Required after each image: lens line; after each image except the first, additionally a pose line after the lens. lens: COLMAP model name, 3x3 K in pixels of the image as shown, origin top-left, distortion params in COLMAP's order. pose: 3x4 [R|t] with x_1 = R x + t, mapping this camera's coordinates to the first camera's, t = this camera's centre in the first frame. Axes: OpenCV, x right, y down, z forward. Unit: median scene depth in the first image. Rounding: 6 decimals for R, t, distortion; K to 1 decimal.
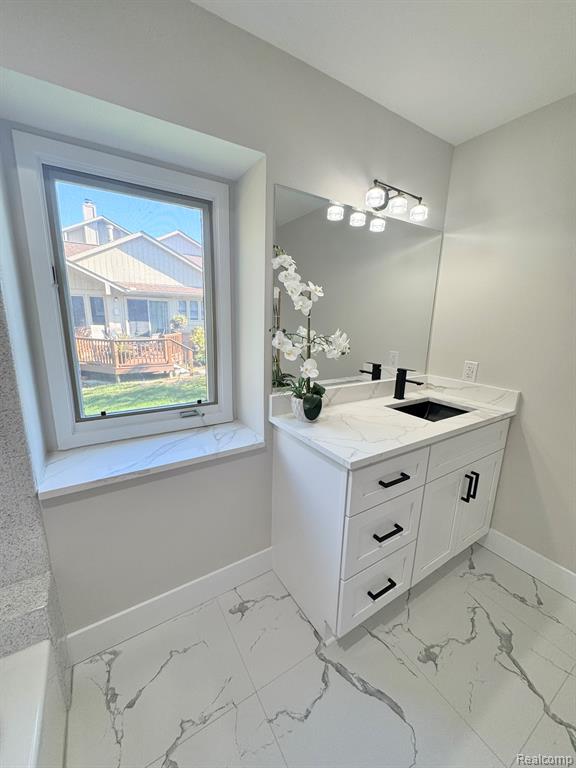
lens RADIAL K [[307.2, 0, 287.2], [0, 307.2, 385.7], [0, 0, 1]] dist [-0.007915, 0.000849]
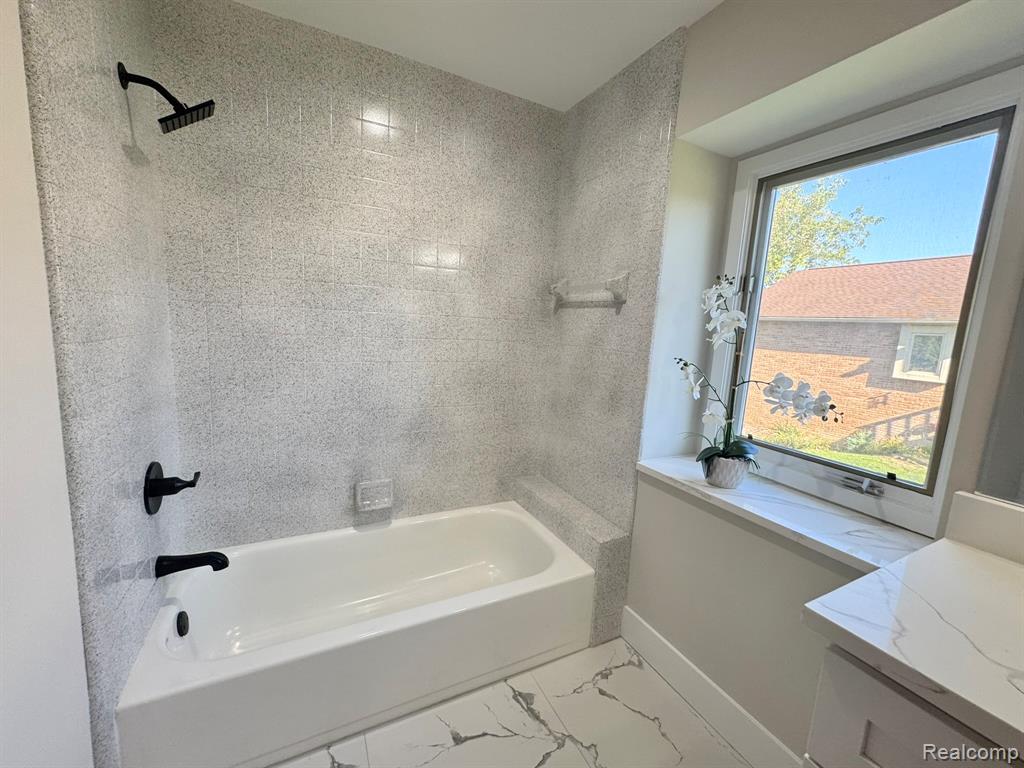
lens RADIAL K [[409.6, 0, 514.3], [0, 409.6, 384.6], [0, 0, 1]] dist [-0.007915, 0.000849]
pose [[-0.087043, 0.109634, -0.990153, 0.572673], [-0.284848, 0.949690, 0.130194, -0.008220], [0.954613, 0.293375, -0.051435, 0.386265]]
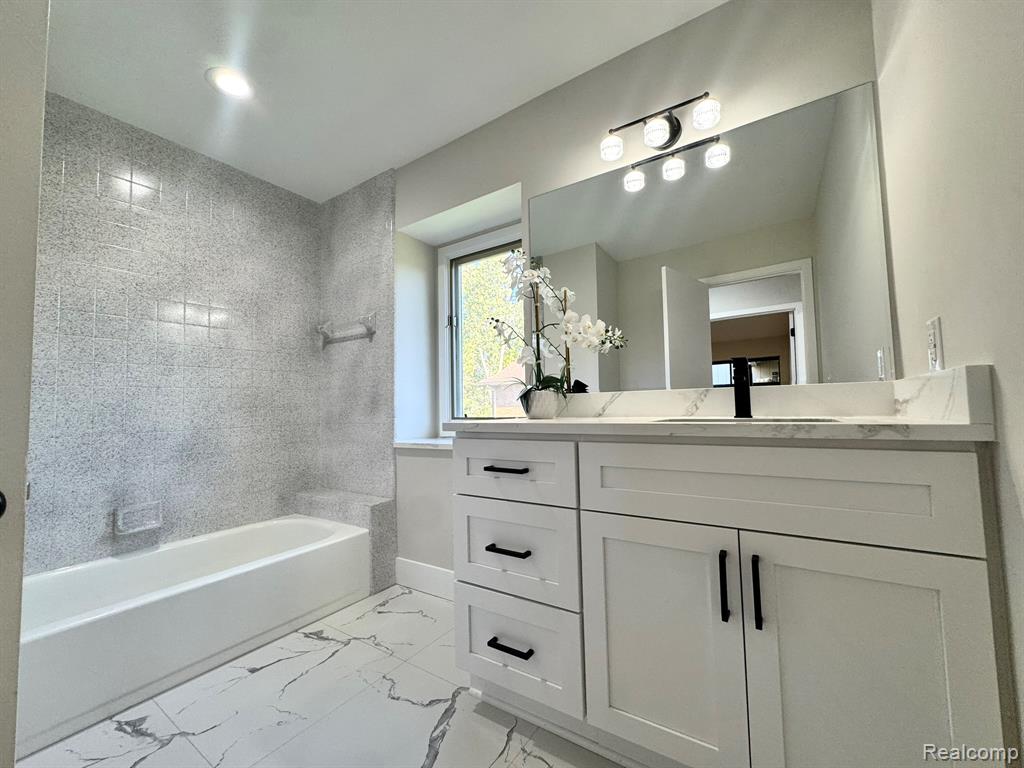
lens RADIAL K [[409.6, 0, 514.3], [0, 409.6, 384.0], [0, 0, 1]] dist [-0.007915, 0.000849]
pose [[0.406968, -0.088820, -0.909114, 1.103712], [-0.173945, 0.969513, -0.172588, 0.229716], [0.896728, 0.228374, 0.379111, 0.488439]]
